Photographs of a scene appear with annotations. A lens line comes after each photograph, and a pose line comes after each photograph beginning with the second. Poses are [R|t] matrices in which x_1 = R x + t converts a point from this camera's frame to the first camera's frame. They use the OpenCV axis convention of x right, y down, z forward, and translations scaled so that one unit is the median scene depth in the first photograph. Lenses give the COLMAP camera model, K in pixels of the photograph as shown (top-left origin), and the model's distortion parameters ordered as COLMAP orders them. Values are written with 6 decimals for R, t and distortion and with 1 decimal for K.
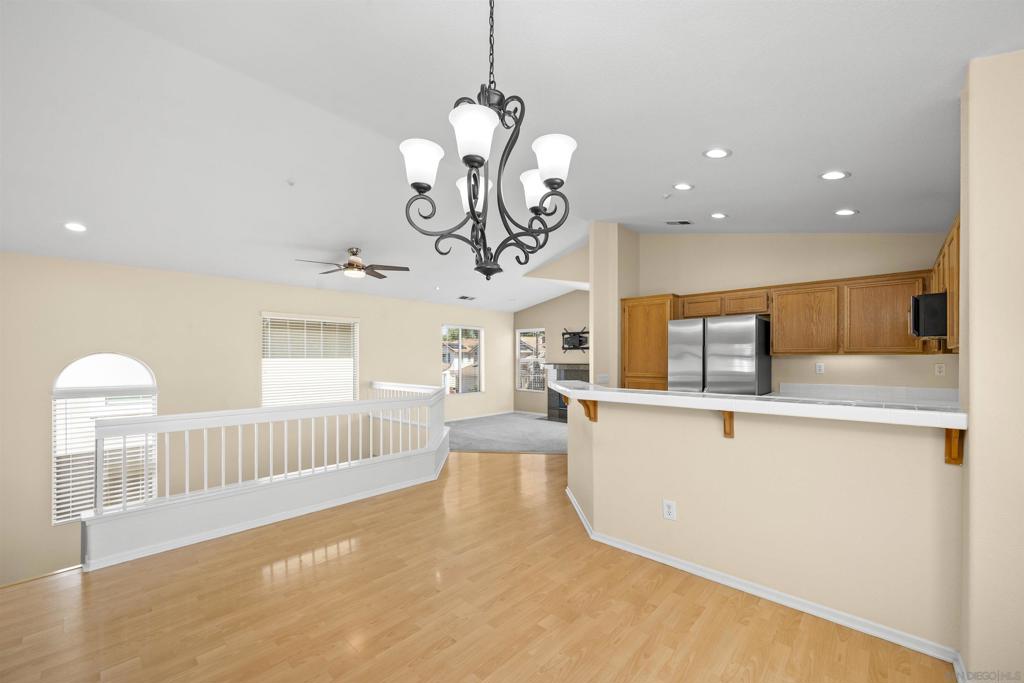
lens RADIAL K [[407.5, 0, 500.1], [0, 407.5, 356.9], [0, 0, 1]] dist [0.001238, 0.000076]
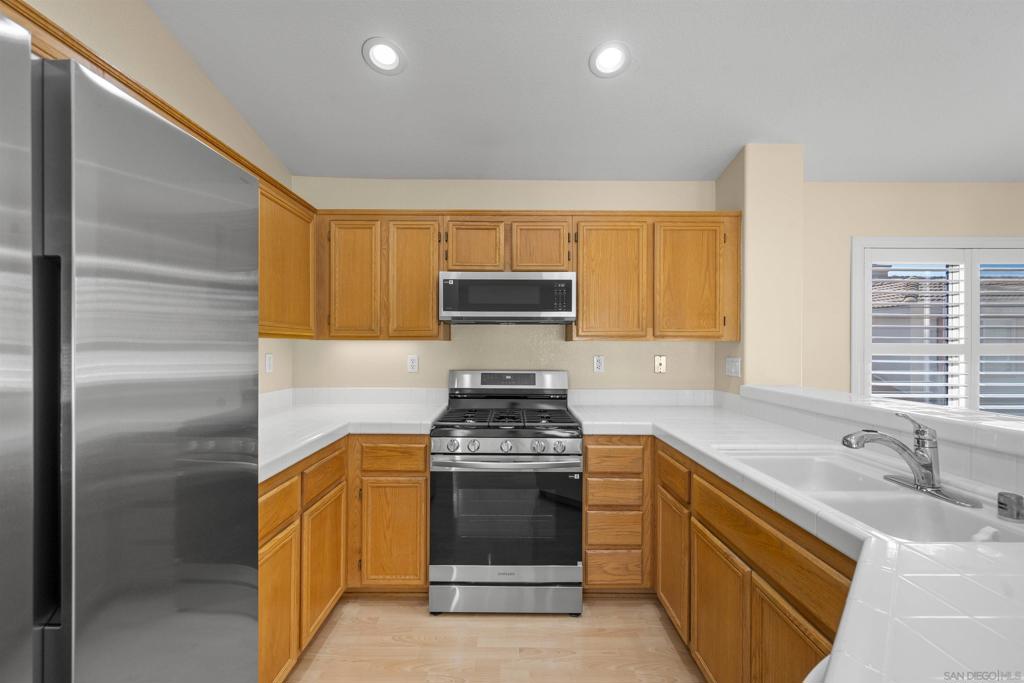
lens RADIAL K [[407.5, 0, 509.3], [0, 407.5, 350.1], [0, 0, 1]] dist [0.001238, 0.000076]
pose [[-0.696612, -0.003904, 0.717438, 0.247625], [-0.005427, 0.999985, 0.000172, 0.005900], [-0.717428, -0.003774, -0.696623, 0.821059]]
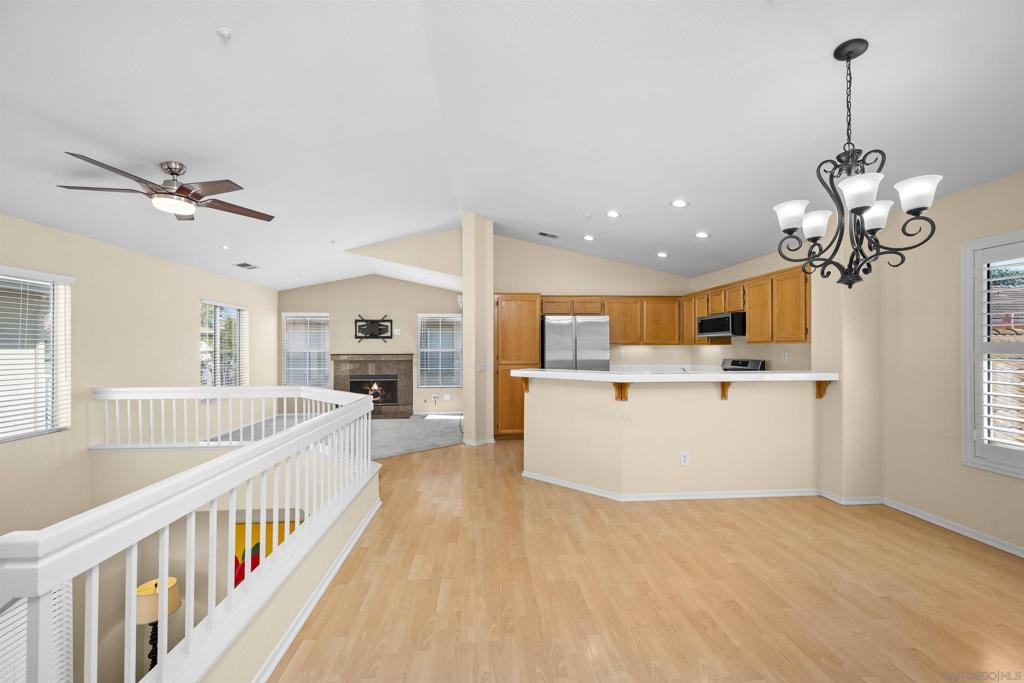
lens RADIAL K [[407.5, 0, 504.6], [0, 407.5, 346.4], [0, 0, 1]] dist [0.001238, 0.000076]
pose [[0.679007, 0.002373, 0.734128, -0.478798], [-0.001052, 0.999997, -0.002259, 0.002432], [-0.734131, 0.000761, 0.679007, 0.250167]]
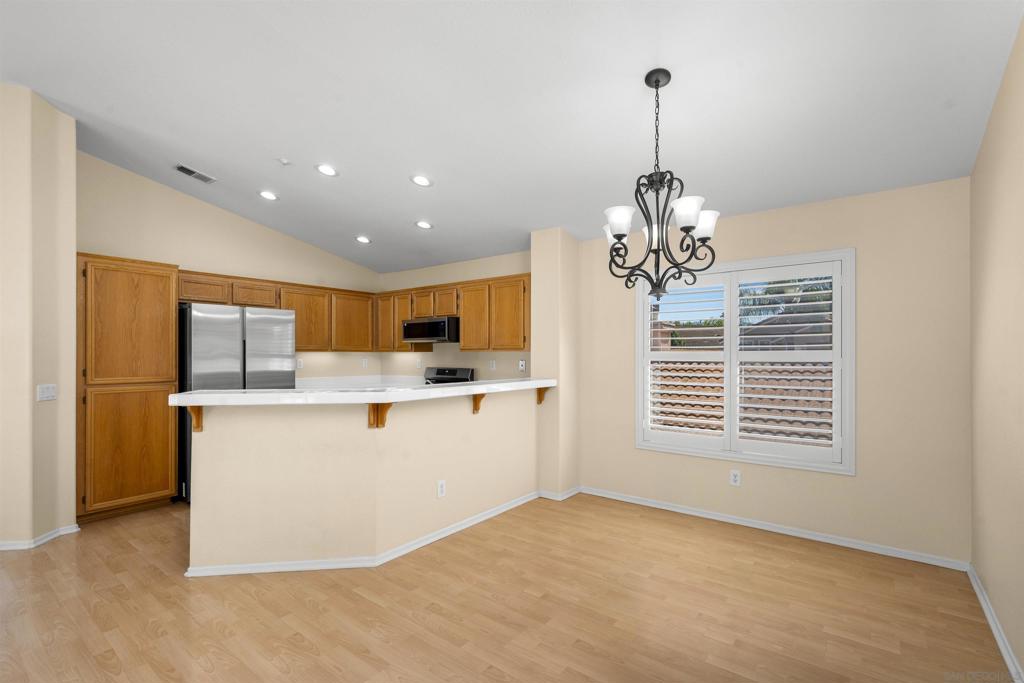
lens RADIAL K [[472.4, 0, 513.4], [0, 472.4, 354.9], [0, 0, 1]] dist [0.000099, -0.000365]
pose [[-0.101592, 0.000977, 0.994826, -0.437858], [-0.003880, 0.999992, -0.001378, 0.002502], [-0.994819, -0.004000, -0.101587, 0.452500]]
